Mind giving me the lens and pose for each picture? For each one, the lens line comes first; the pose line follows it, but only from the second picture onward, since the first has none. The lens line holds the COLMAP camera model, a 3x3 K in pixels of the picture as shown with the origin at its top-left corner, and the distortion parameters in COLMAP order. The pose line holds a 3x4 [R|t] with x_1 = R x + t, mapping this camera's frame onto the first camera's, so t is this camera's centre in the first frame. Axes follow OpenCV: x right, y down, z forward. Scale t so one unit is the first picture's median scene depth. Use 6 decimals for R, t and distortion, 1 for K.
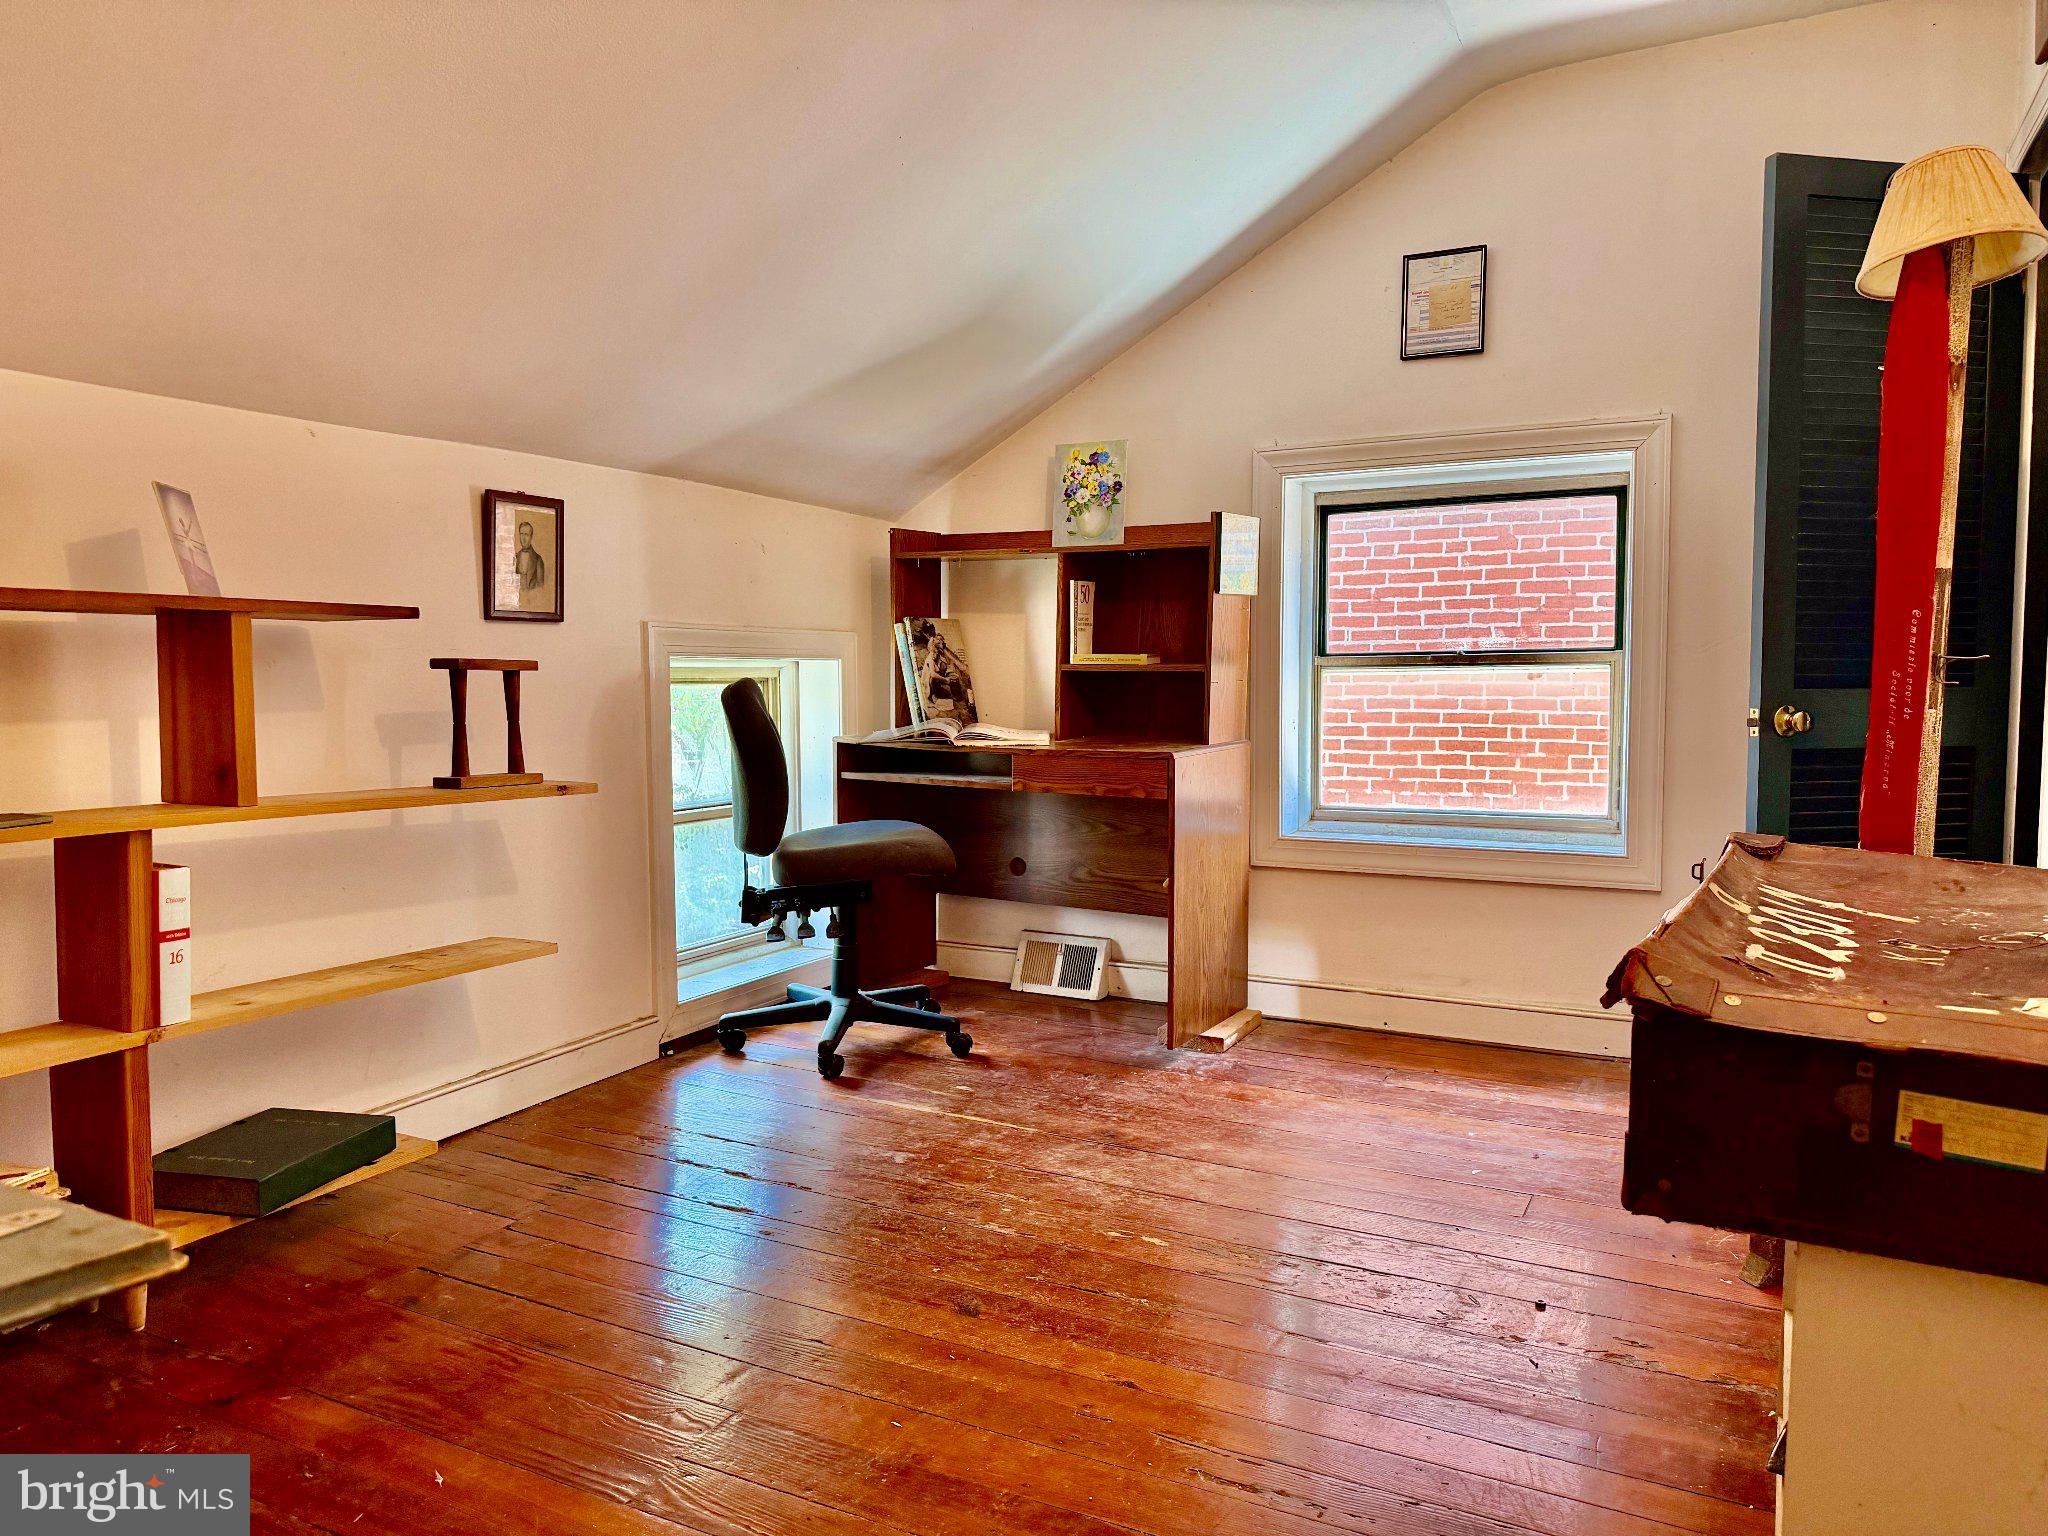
lens RADIAL K [[1429.2, 0, 1007.8], [0, 1429.2, 765.1], [0, 0, 1]] dist [0.062356, -0.072877]
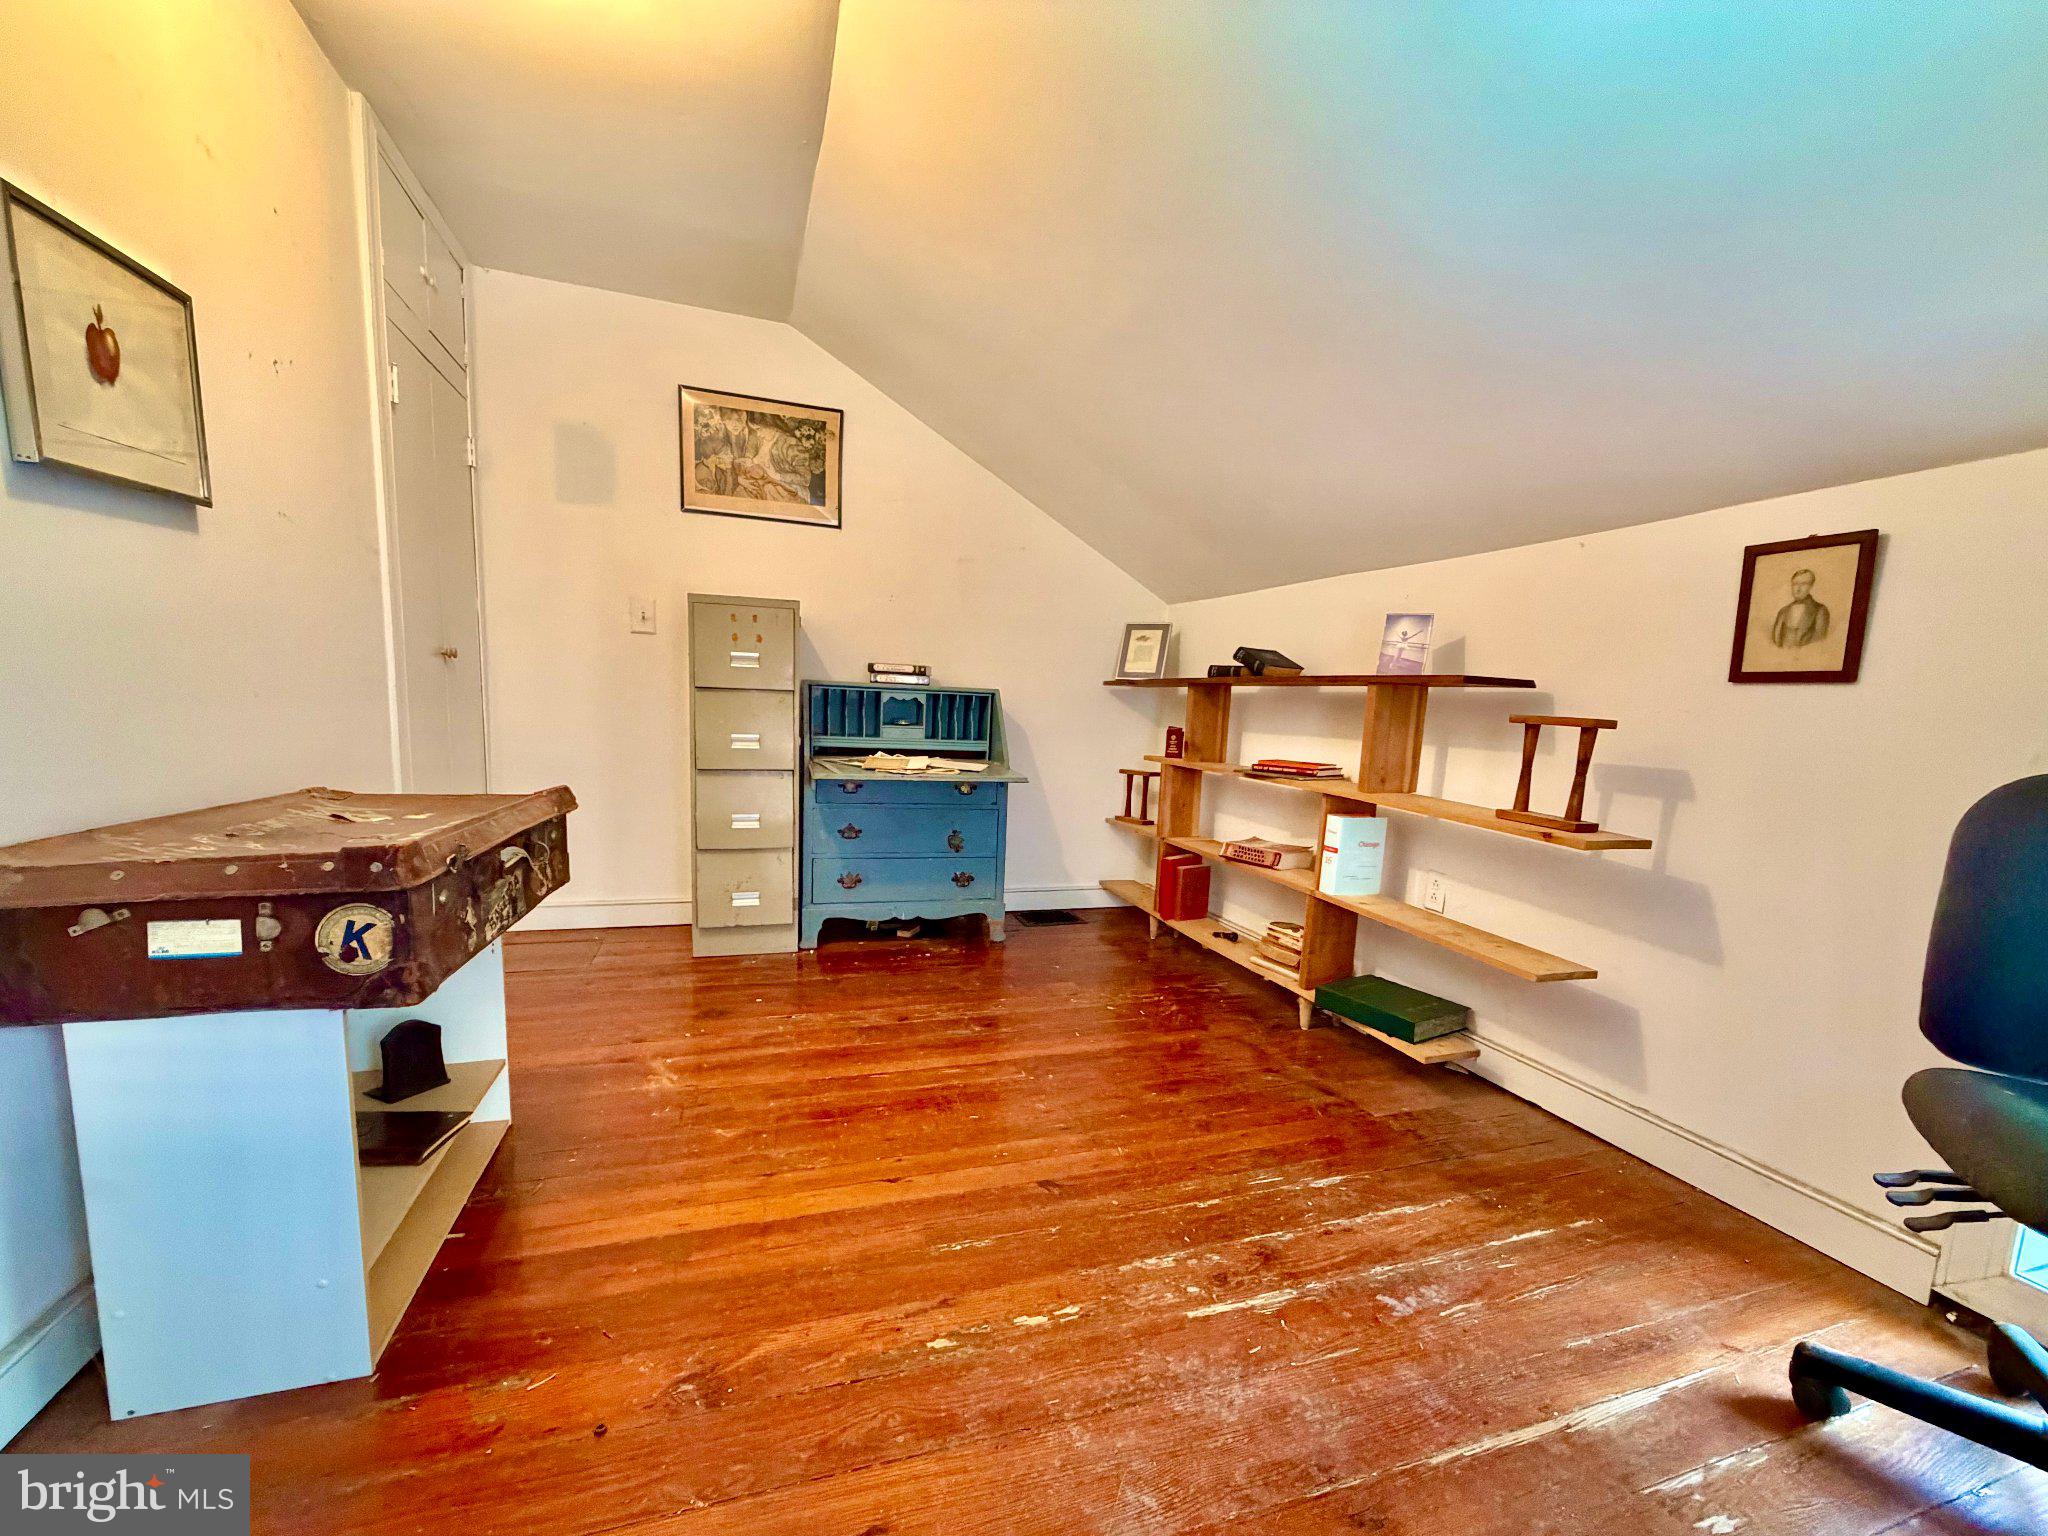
lens RADIAL K [[861.5, 0, 1028.5], [0, 861.5, 802.6], [0, 0, 1]] dist [-0.004626, -0.000095]
pose [[-0.696030, 0.061309, -0.715390, 0.325412], [-0.089428, 0.981188, 0.171095, -0.064476], [0.712422, 0.183064, -0.677453, 0.885053]]
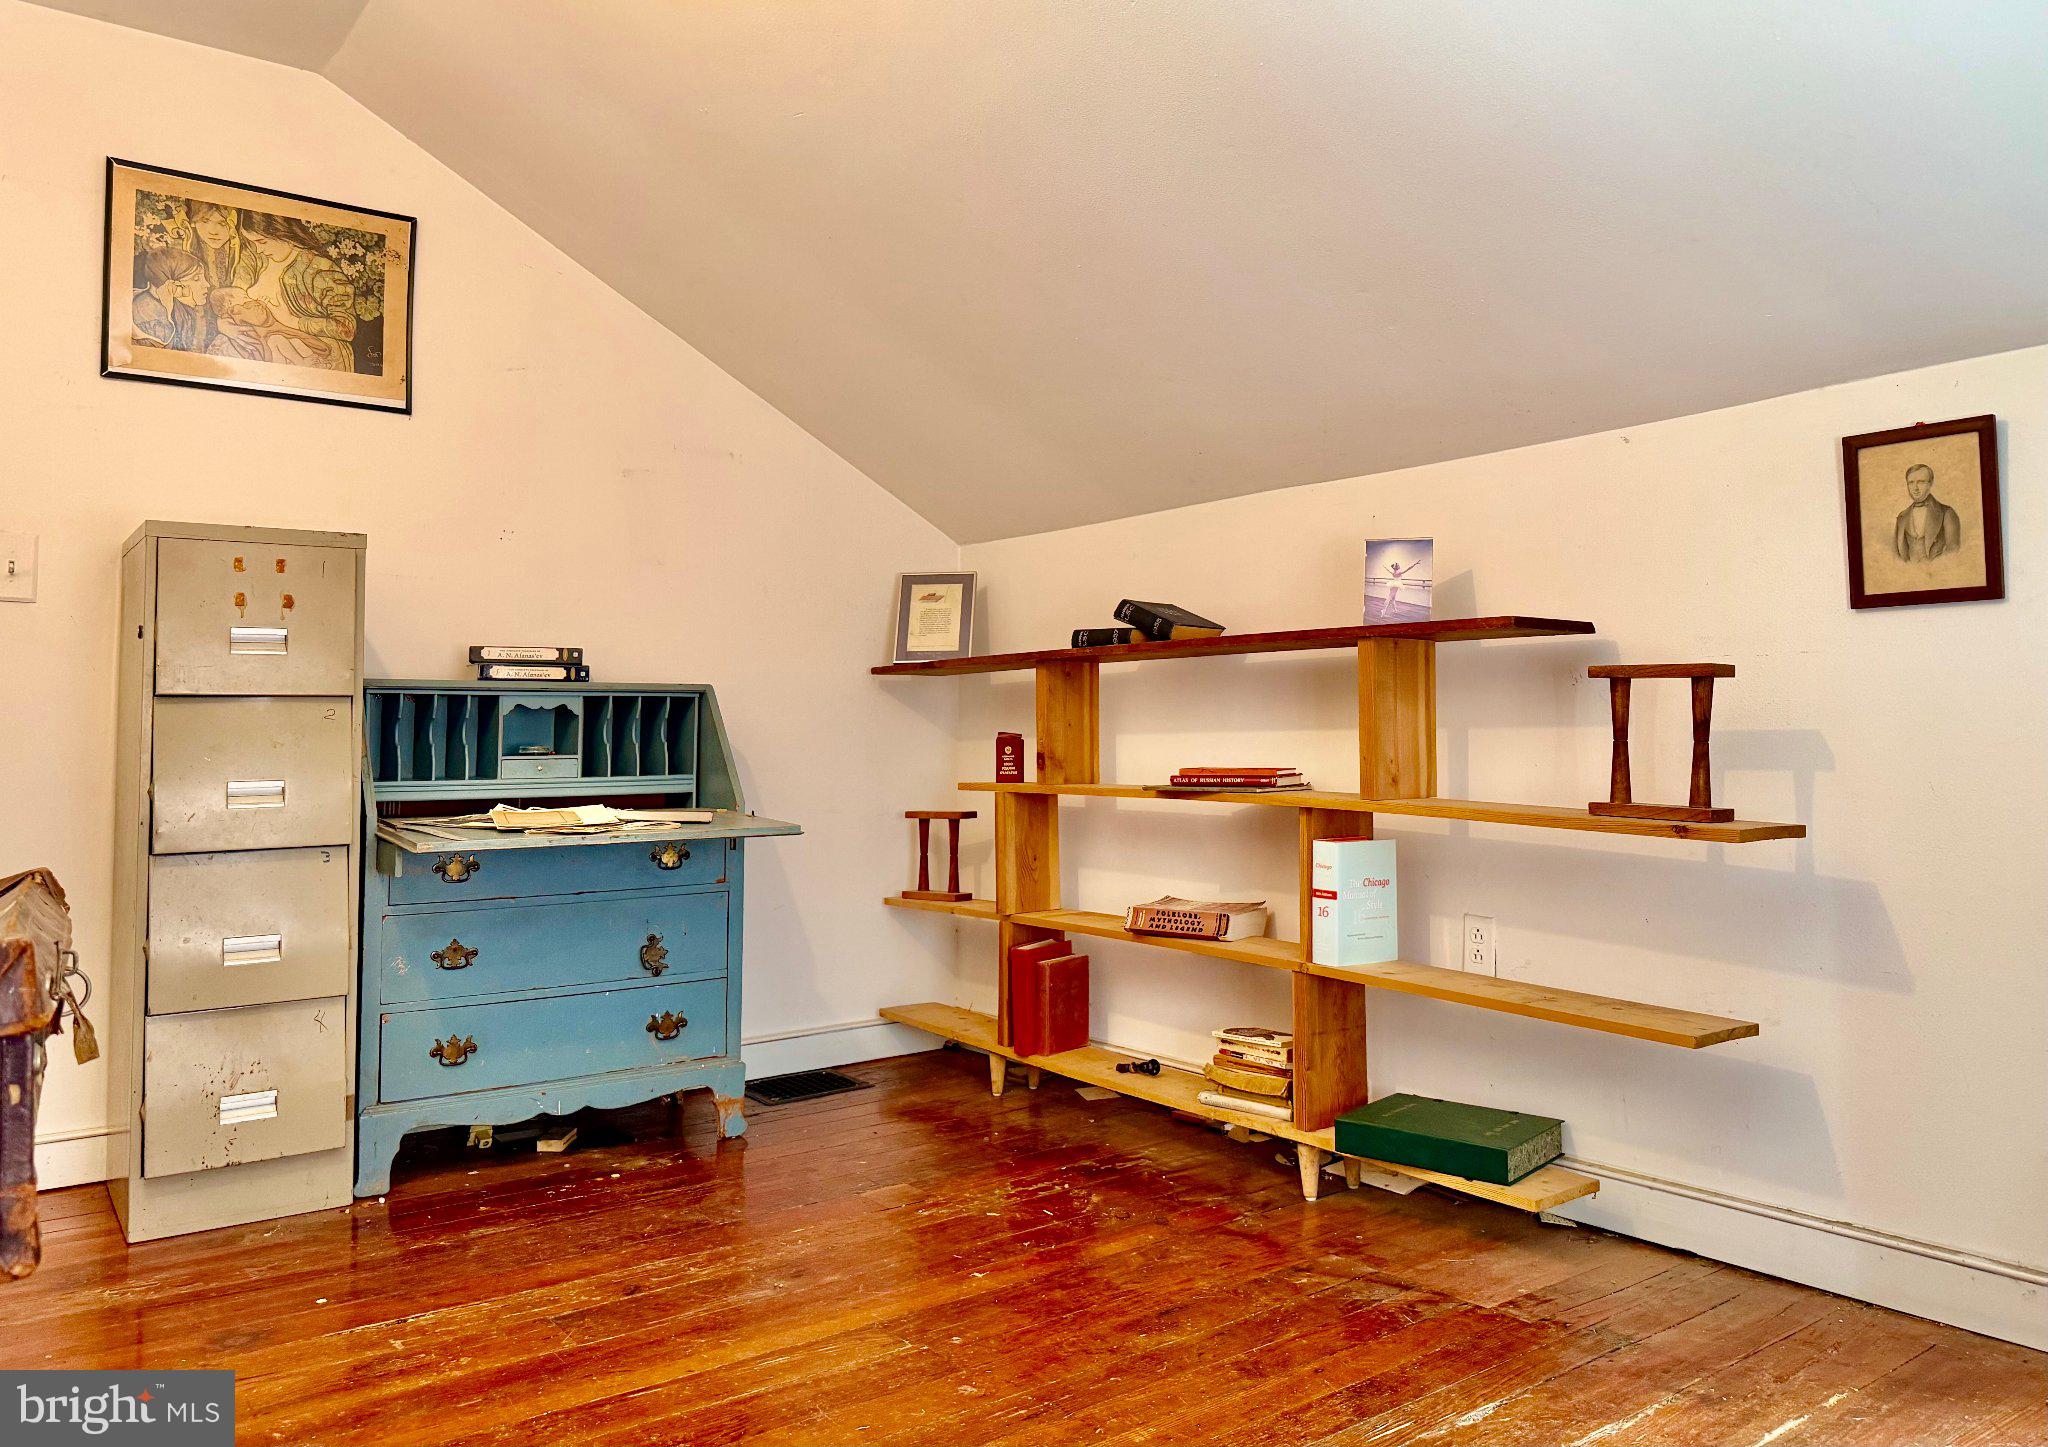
lens RADIAL K [[1478.7, 0, 1028.0], [0, 1478.7, 624.1], [0, 0, 1]] dist [0.038863, -0.048359]
pose [[-0.445965, -0.058870, -0.893112, 0.429090], [-0.055321, 0.997740, -0.038142, -0.033215], [0.893339, 0.032398, -0.448214, 0.797081]]
